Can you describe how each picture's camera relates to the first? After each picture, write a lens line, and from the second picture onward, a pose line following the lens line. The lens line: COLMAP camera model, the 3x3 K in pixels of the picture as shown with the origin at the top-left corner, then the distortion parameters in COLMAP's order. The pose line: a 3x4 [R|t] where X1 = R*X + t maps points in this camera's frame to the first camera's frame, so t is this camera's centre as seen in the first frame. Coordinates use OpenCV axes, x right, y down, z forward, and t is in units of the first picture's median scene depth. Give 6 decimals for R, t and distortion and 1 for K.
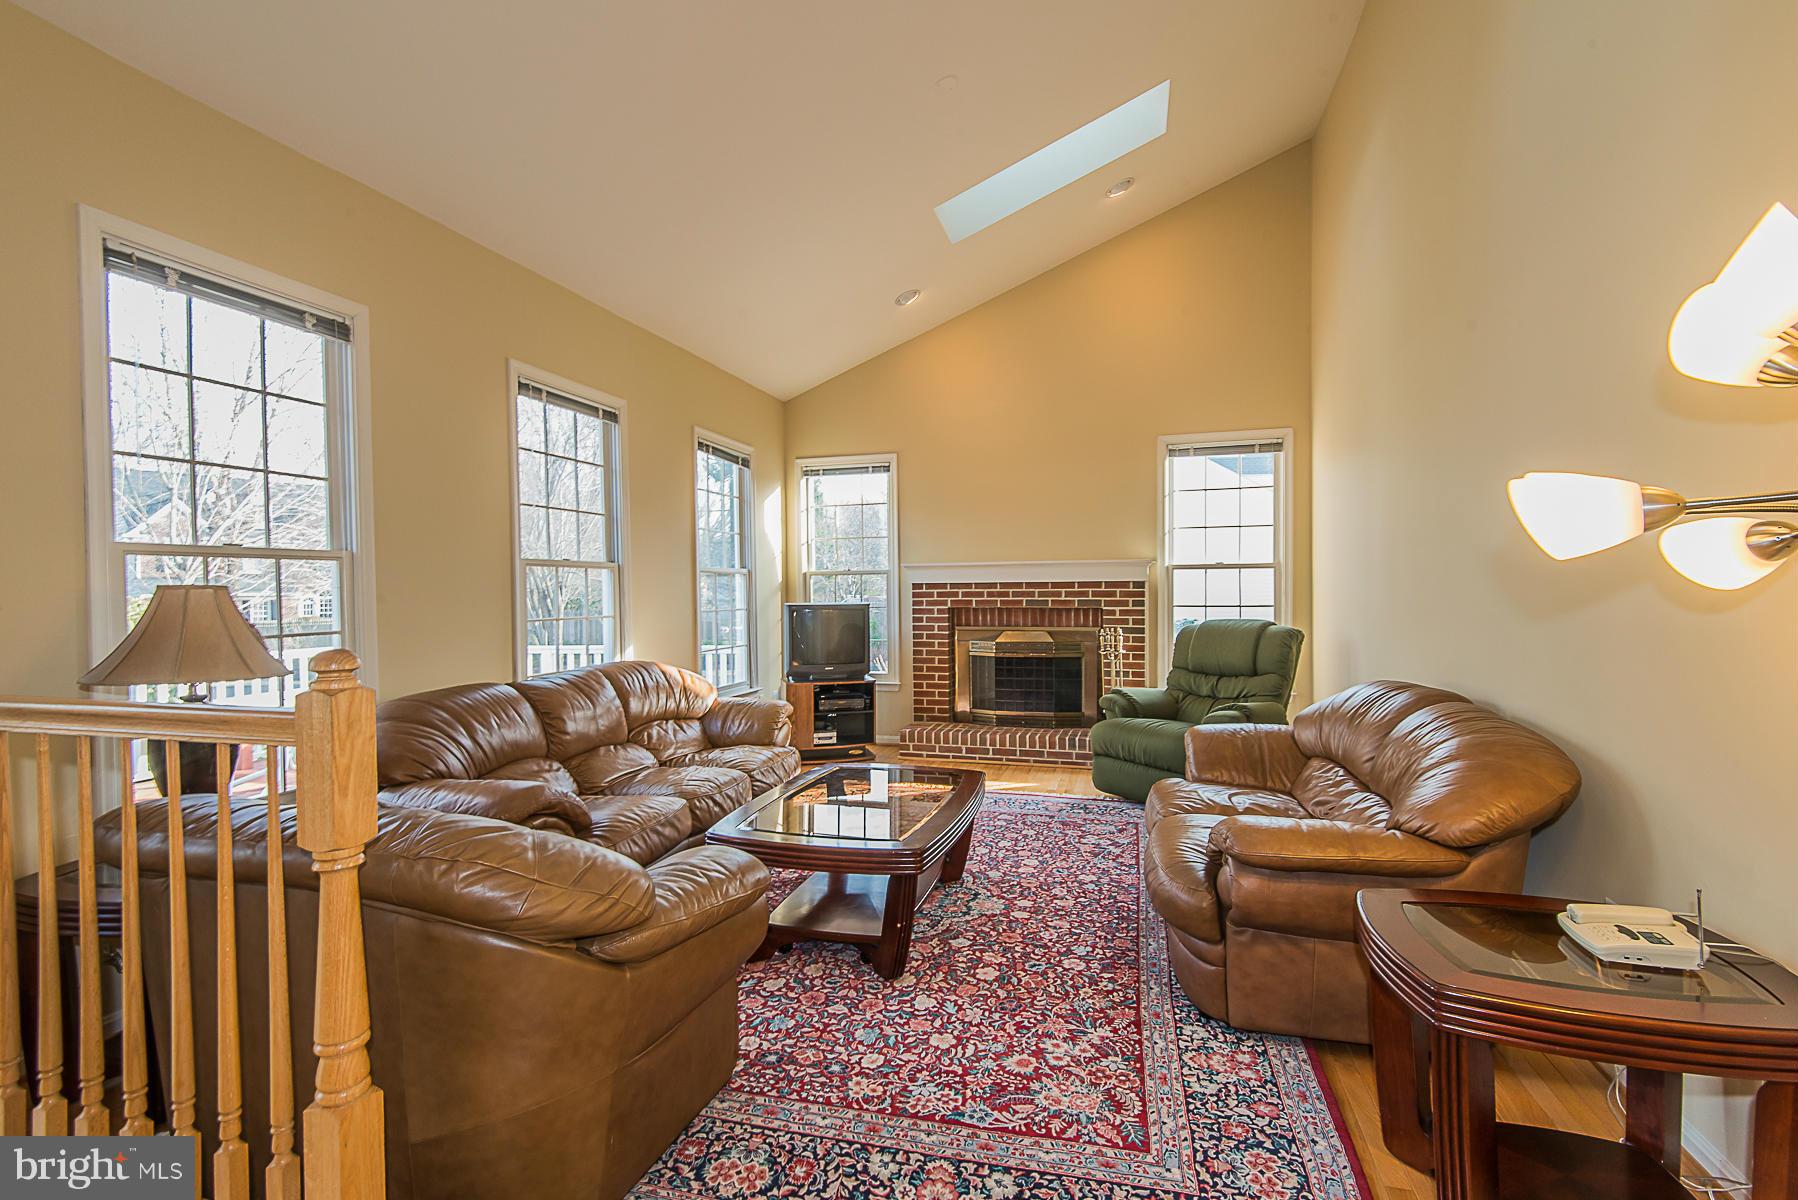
lens RADIAL K [[818.1, 0, 901.3], [0, 818.1, 601.6], [0, 0, 1]] dist [0.028595, -0.009047]
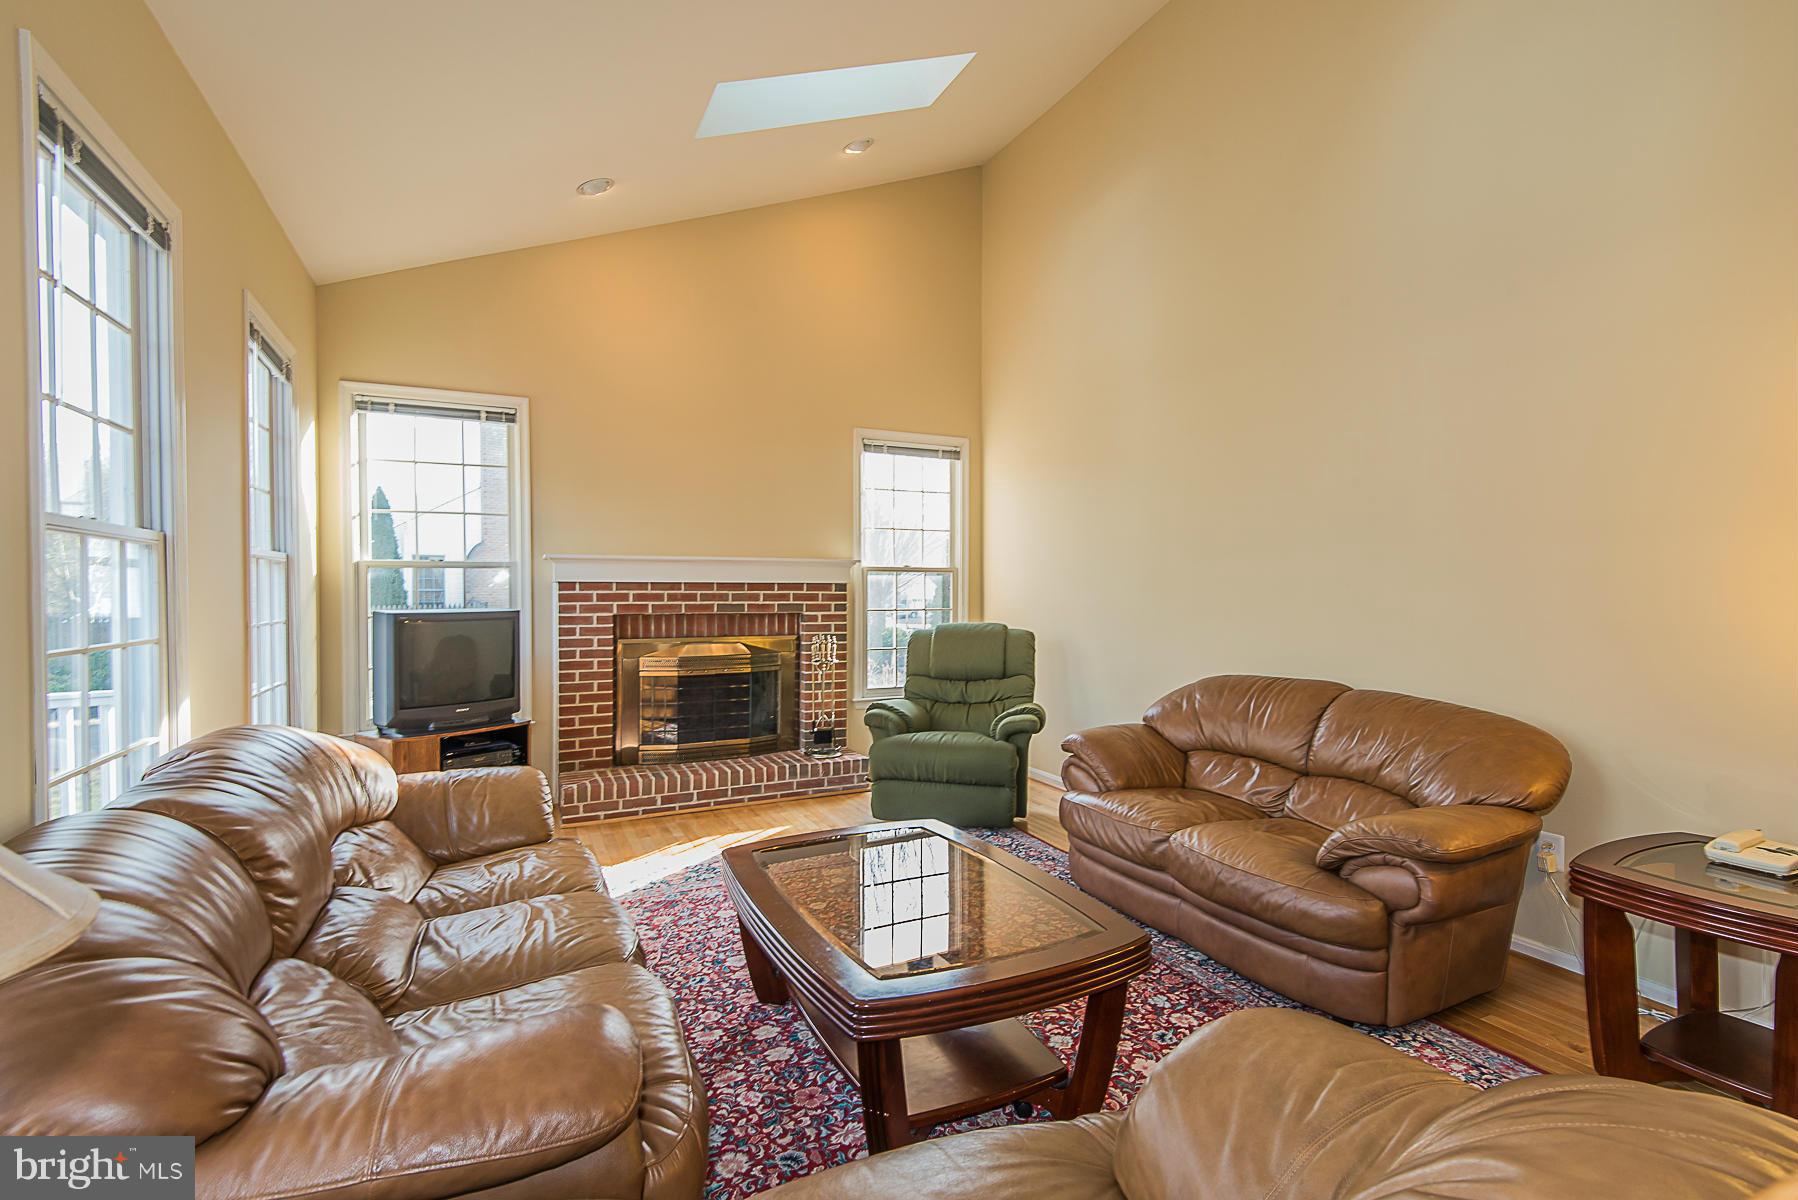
lens RADIAL K [[818.1, 0, 893.0], [0, 818.1, 598.5], [0, 0, 1]] dist [0.028595, -0.009047]
pose [[0.735309, 0.001102, 0.677731, -0.336464], [0.003512, 0.999979, -0.005436, -0.003283], [-0.677723, 0.006377, 0.735290, 0.336748]]
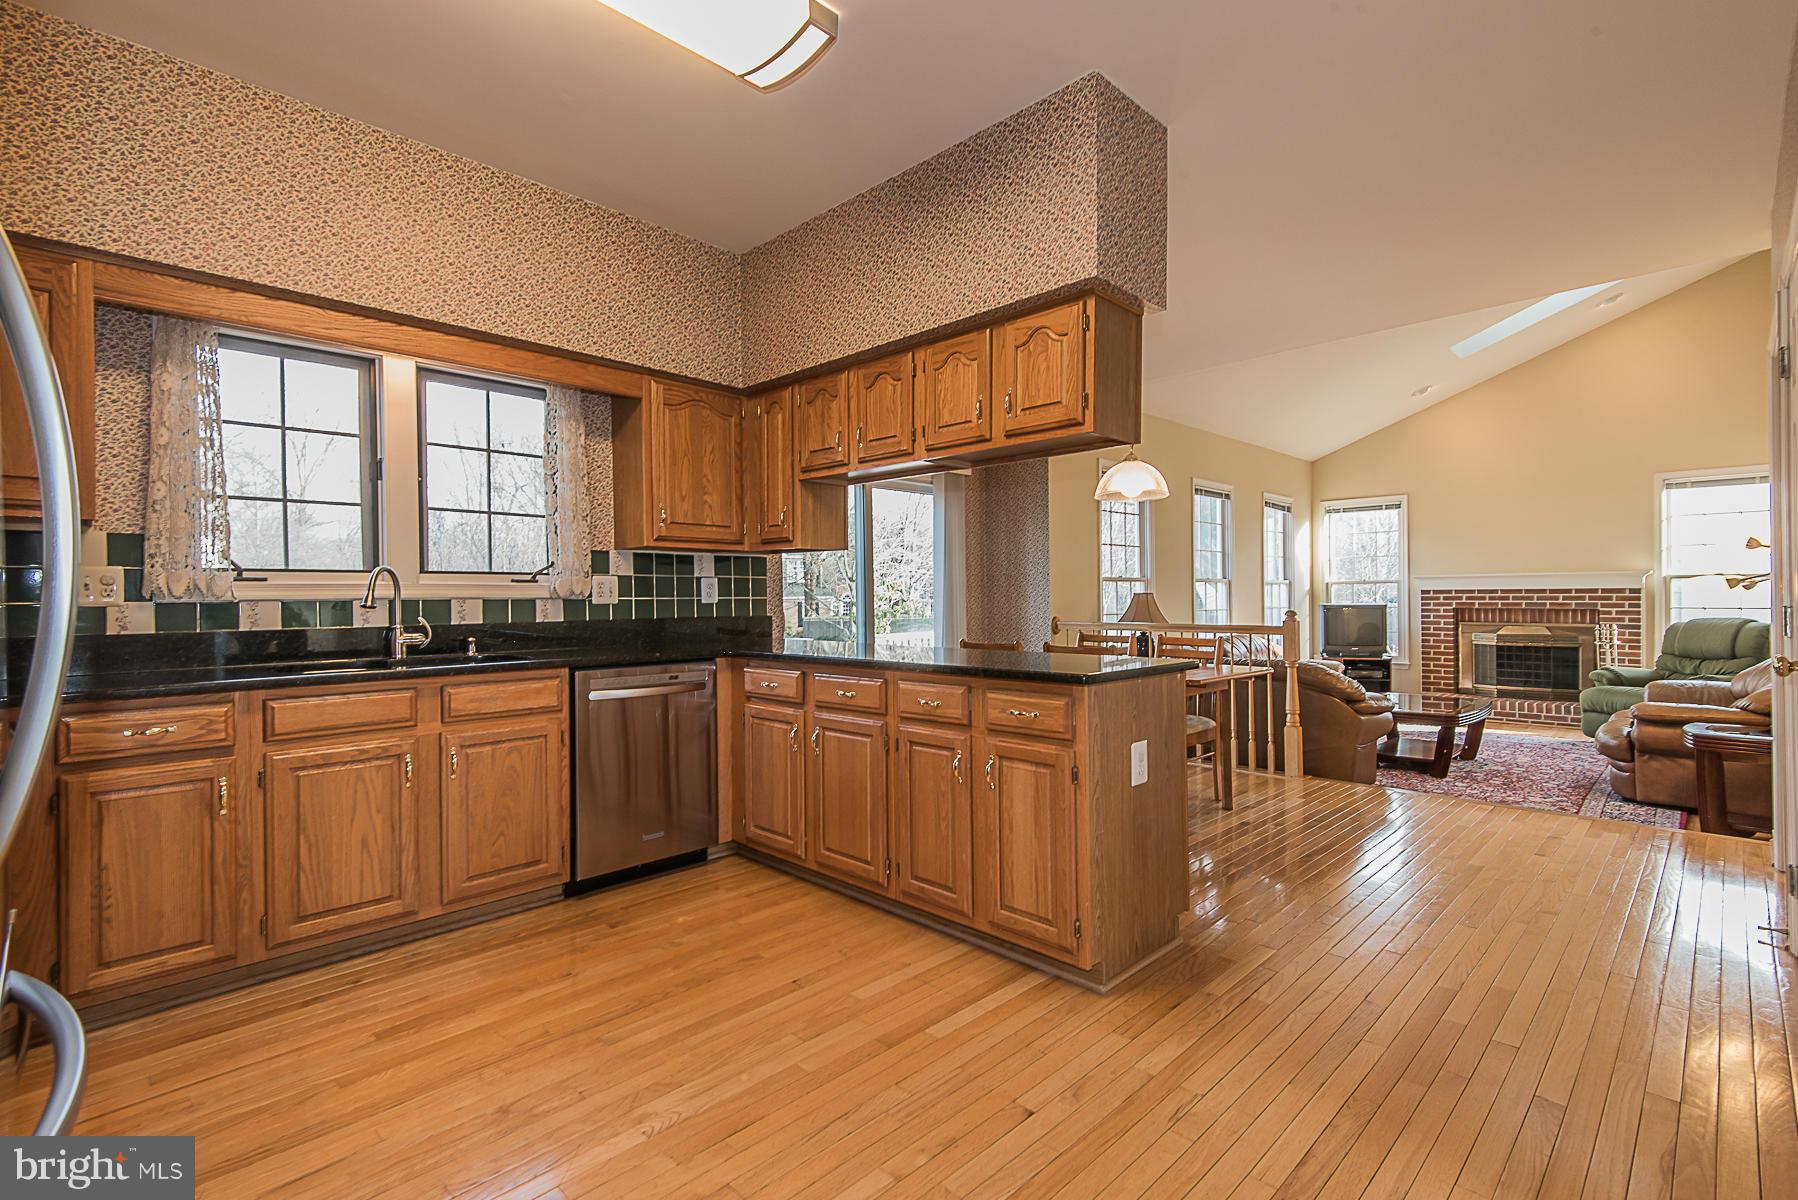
lens RADIAL K [[818.1, 0, 912.2], [0, 818.1, 595.2], [0, 0, 1]] dist [0.028595, -0.009047]
pose [[0.881270, 0.001566, -0.472611, -0.106287], [-0.007765, 0.999908, -0.011165, 0.010589], [0.472550, 0.013509, 0.881200, -0.788733]]
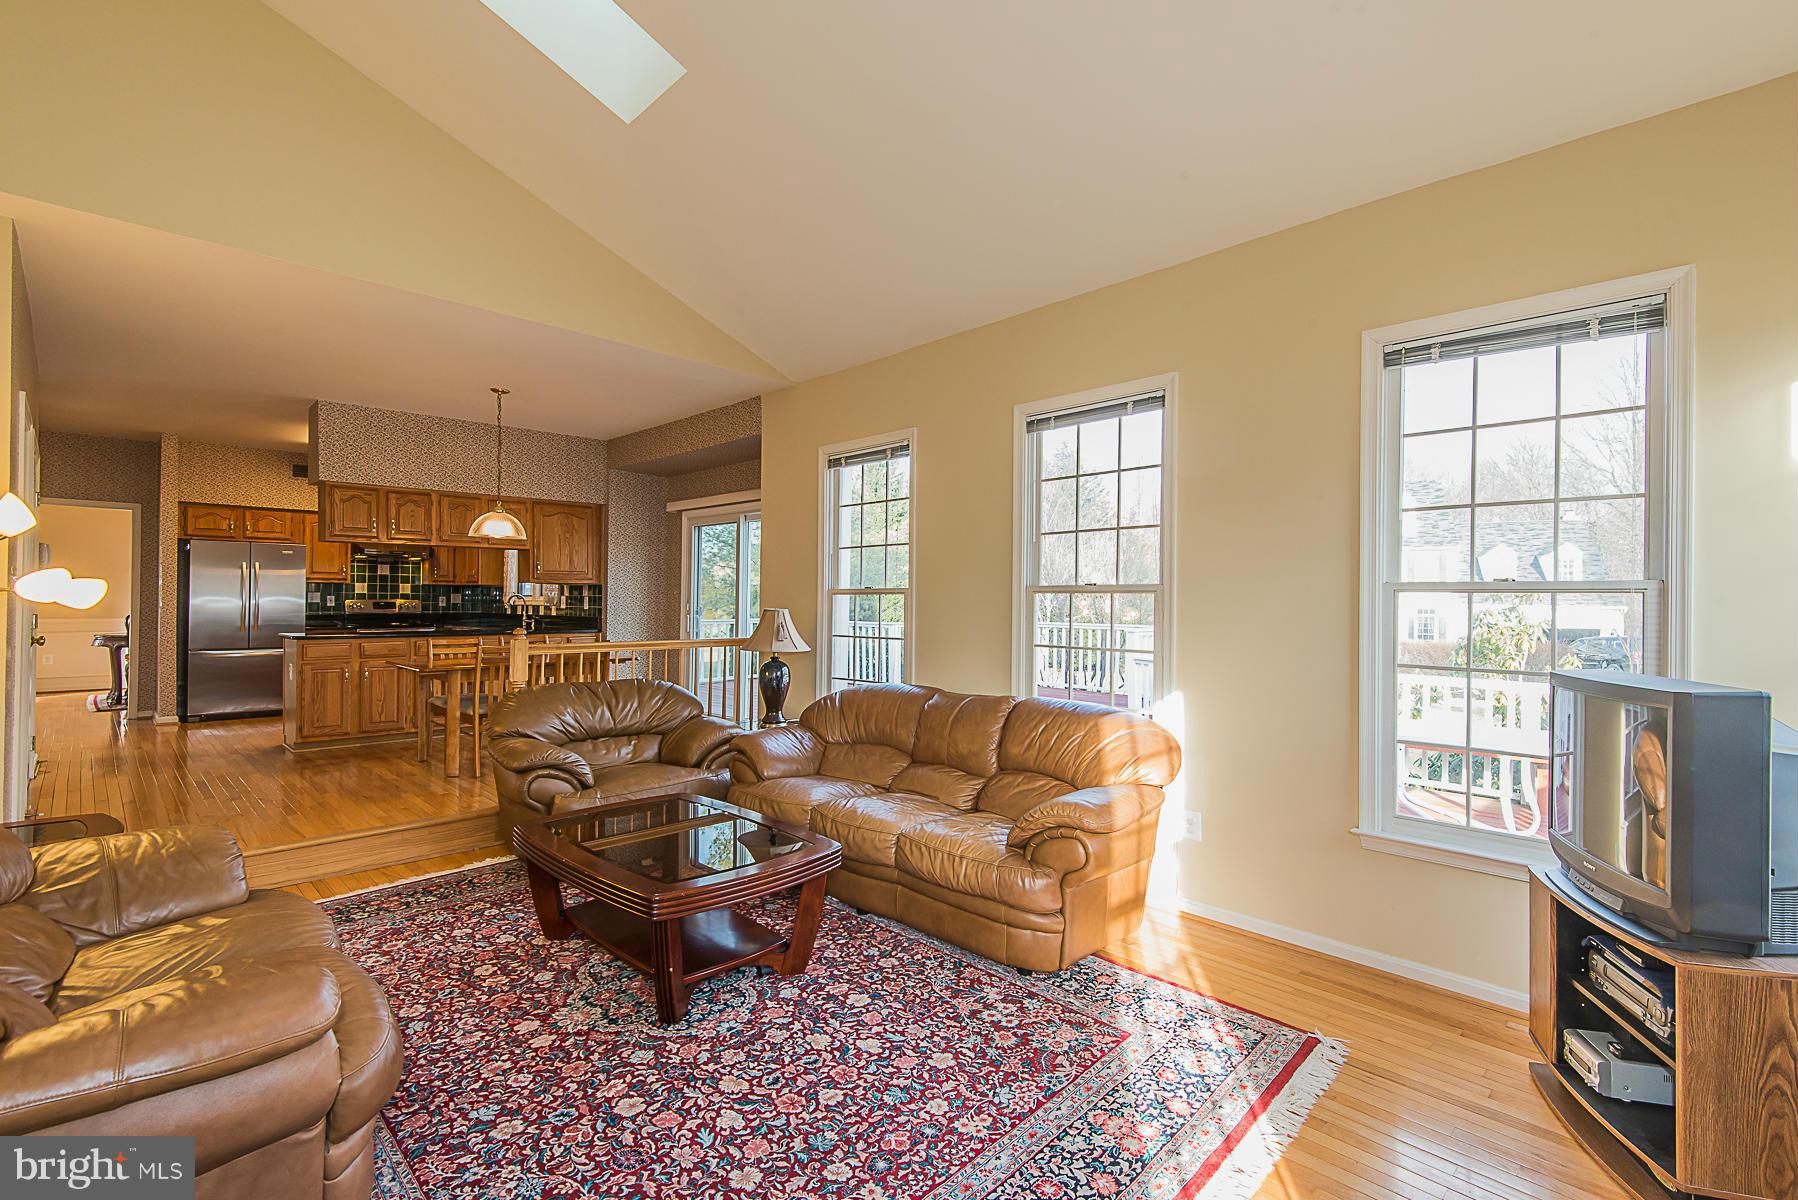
lens RADIAL K [[818.1, 0, 903.9], [0, 818.1, 596.2], [0, 0, 1]] dist [0.028595, -0.009047]
pose [[-0.484761, 0.003761, -0.874638, 0.409698], [-0.013815, 0.999833, 0.011956, -0.039290], [0.874537, 0.017879, -0.484628, 1.029146]]
